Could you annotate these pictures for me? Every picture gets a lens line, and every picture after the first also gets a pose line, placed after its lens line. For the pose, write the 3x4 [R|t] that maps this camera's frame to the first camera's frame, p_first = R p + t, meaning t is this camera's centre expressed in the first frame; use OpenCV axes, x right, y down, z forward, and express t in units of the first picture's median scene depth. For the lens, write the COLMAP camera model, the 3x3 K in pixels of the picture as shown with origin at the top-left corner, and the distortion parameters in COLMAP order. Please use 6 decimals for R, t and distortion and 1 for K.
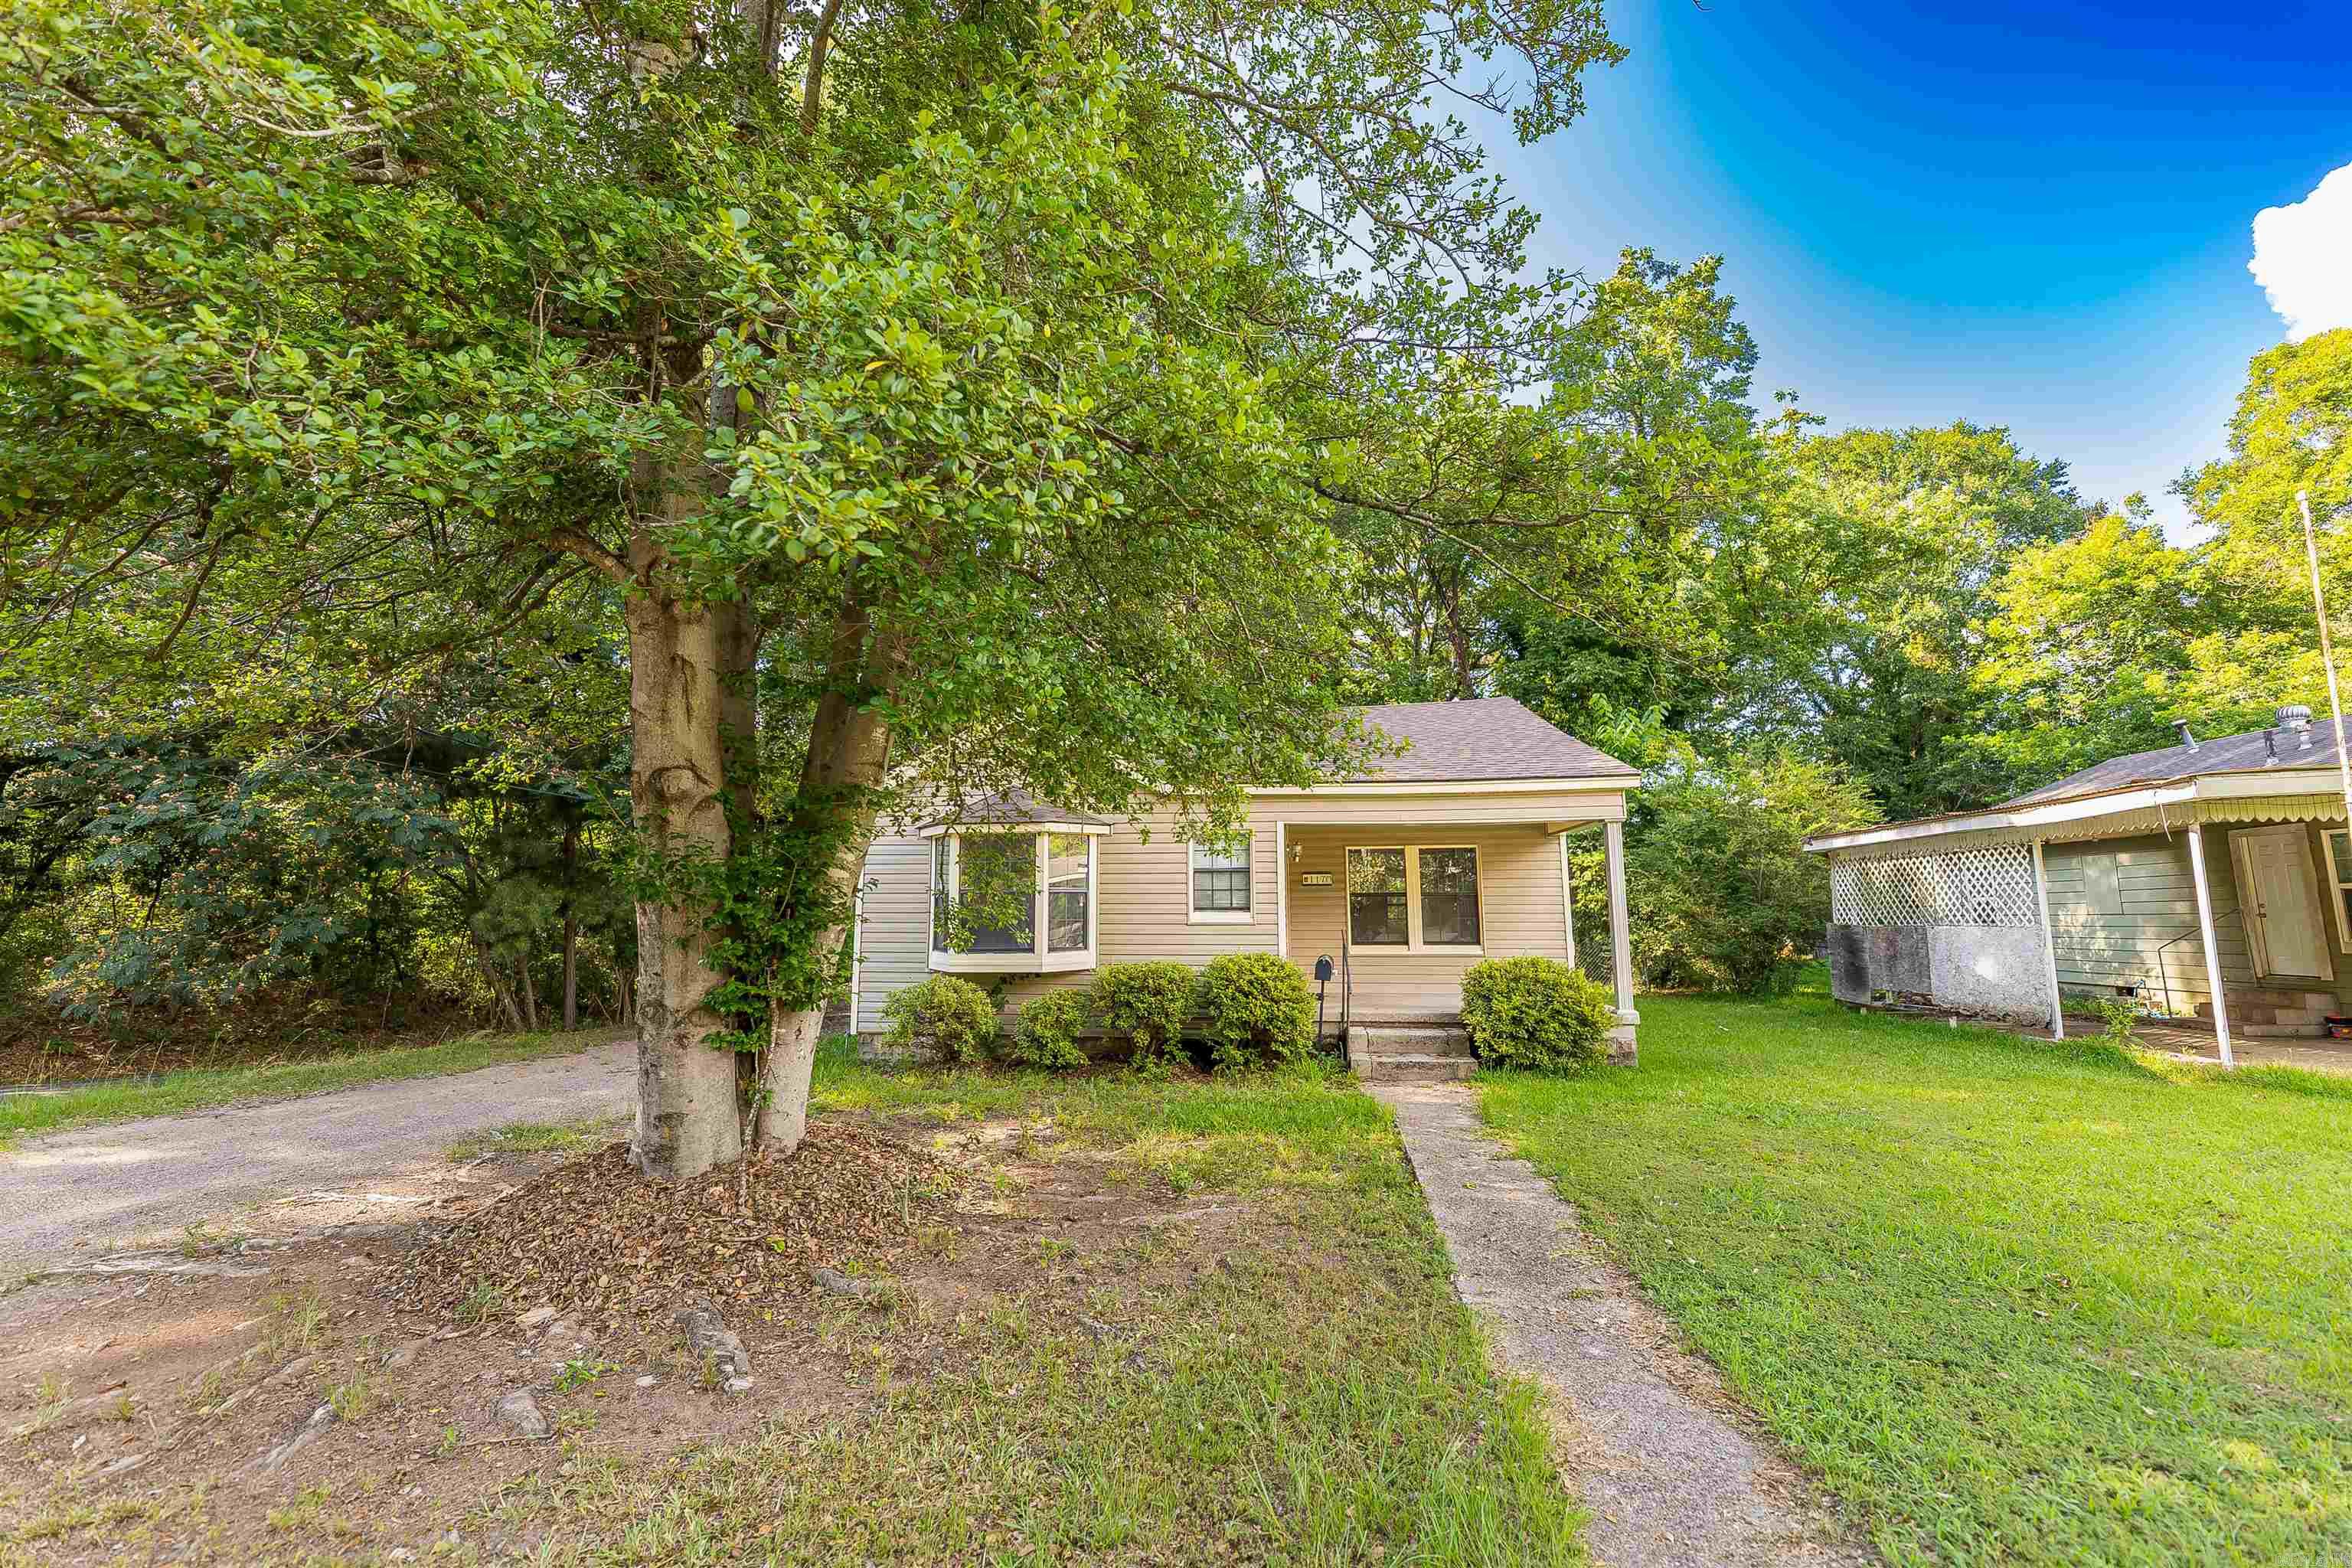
lens RADIAL K [[956.4, 0, 1164.1], [0, 956.4, 788.5], [0, 0, 1]] dist [-0.002791, -0.000661]
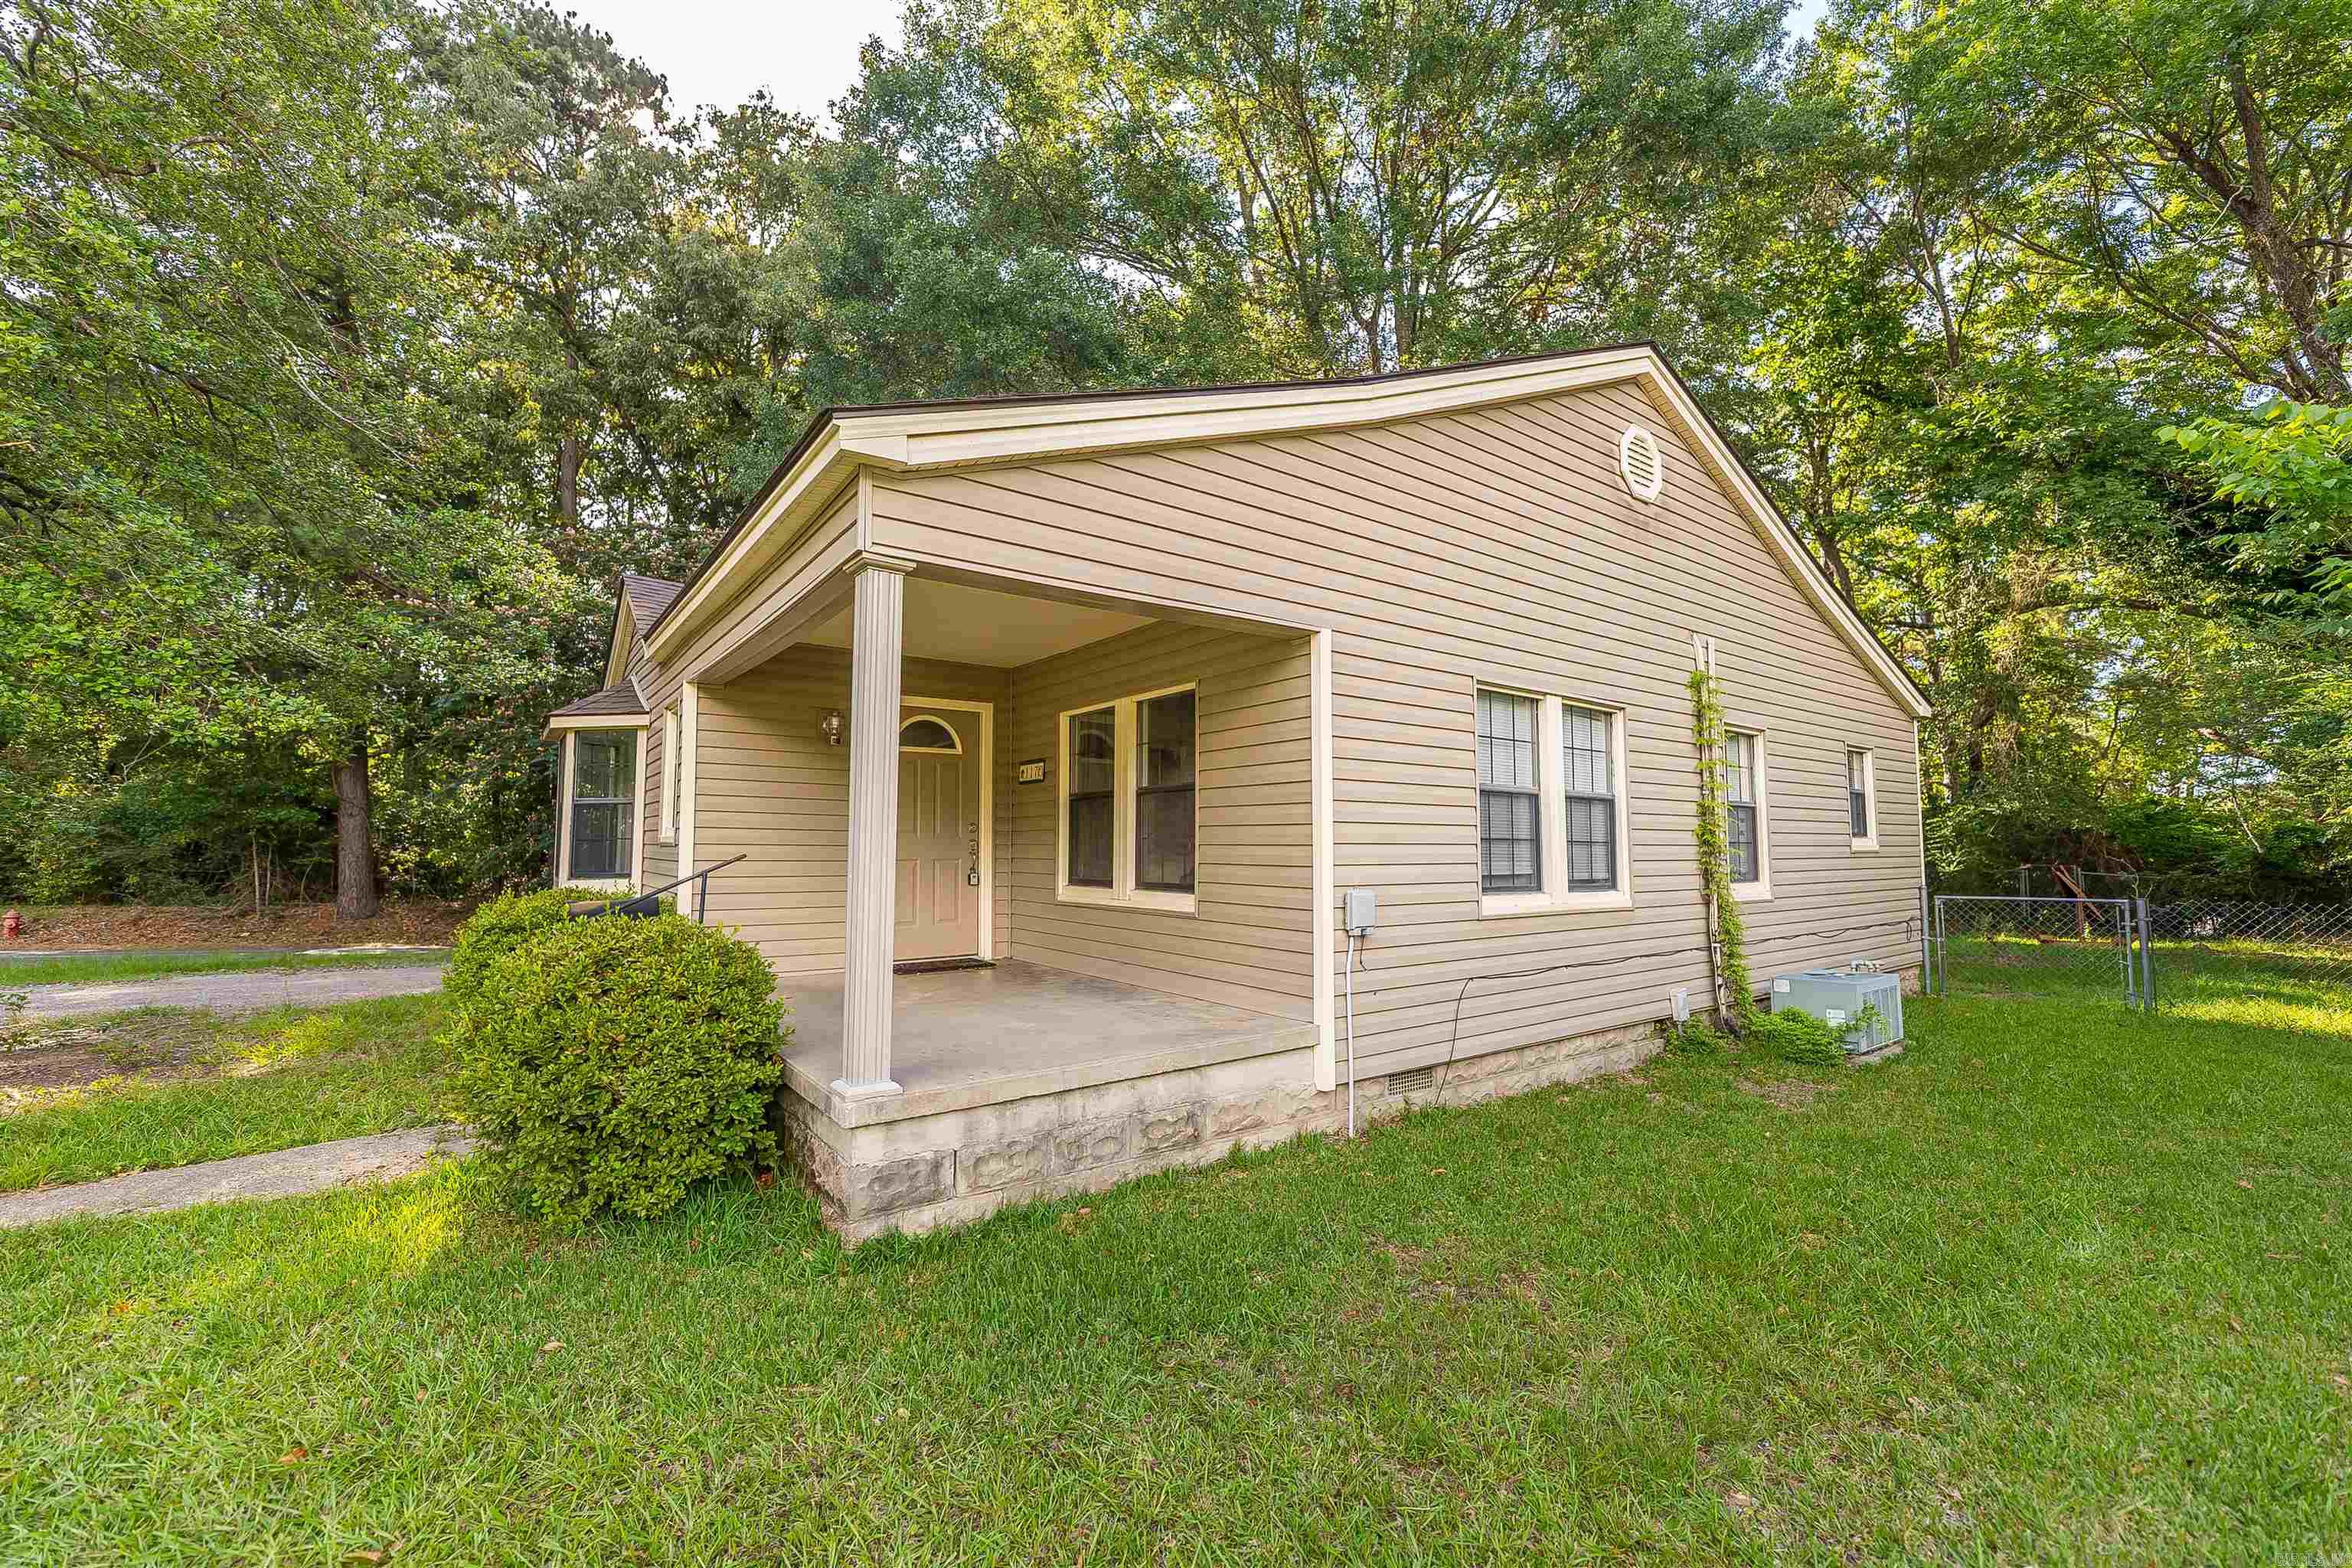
lens RADIAL K [[956.4, 0, 1164.1], [0, 956.4, 788.5], [0, 0, 1]] dist [-0.002791, -0.000661]
pose [[0.690646, -0.040289, -0.722070, 0.781763], [0.094069, 0.994969, 0.034460, 0.112035], [0.717049, -0.091724, 0.690961, 0.789517]]
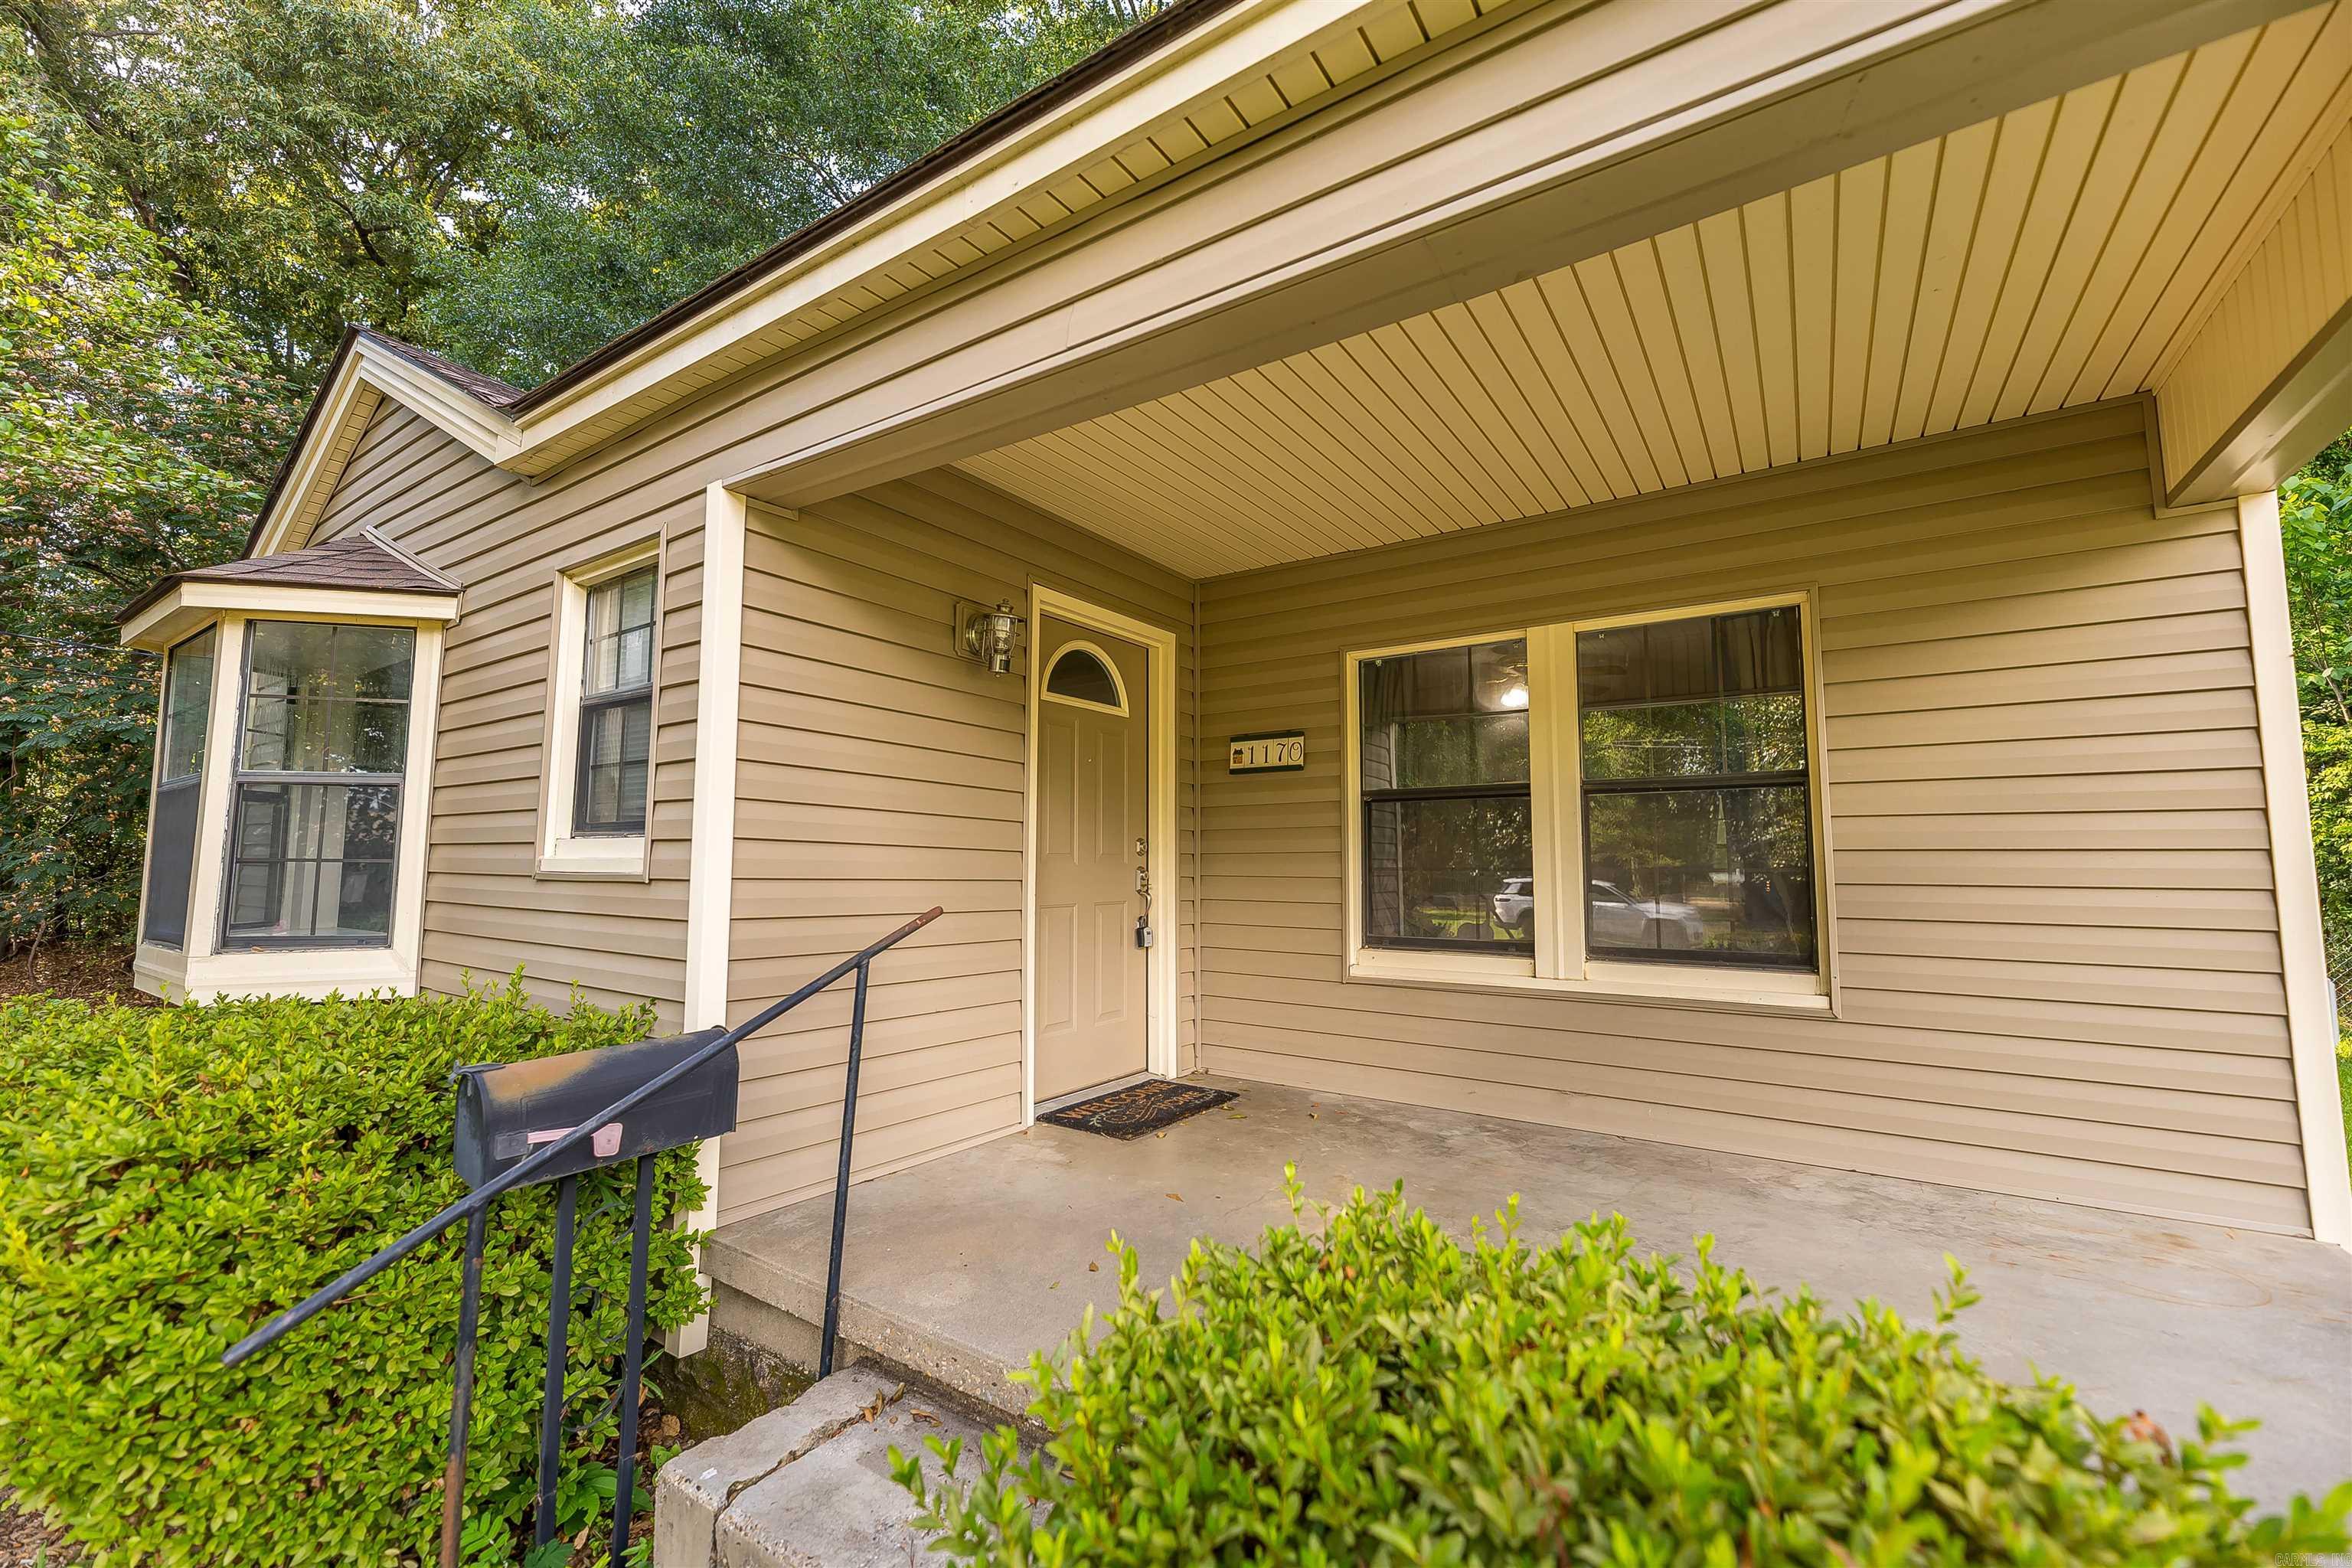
lens RADIAL K [[956.4, 0, 1164.1], [0, 956.4, 788.5], [0, 0, 1]] dist [-0.002791, -0.000661]
pose [[0.897519, -0.028843, -0.440032, 0.339365], [0.050953, 0.997958, 0.038515, 0.112276], [0.438023, -0.056989, 0.897156, 0.818561]]
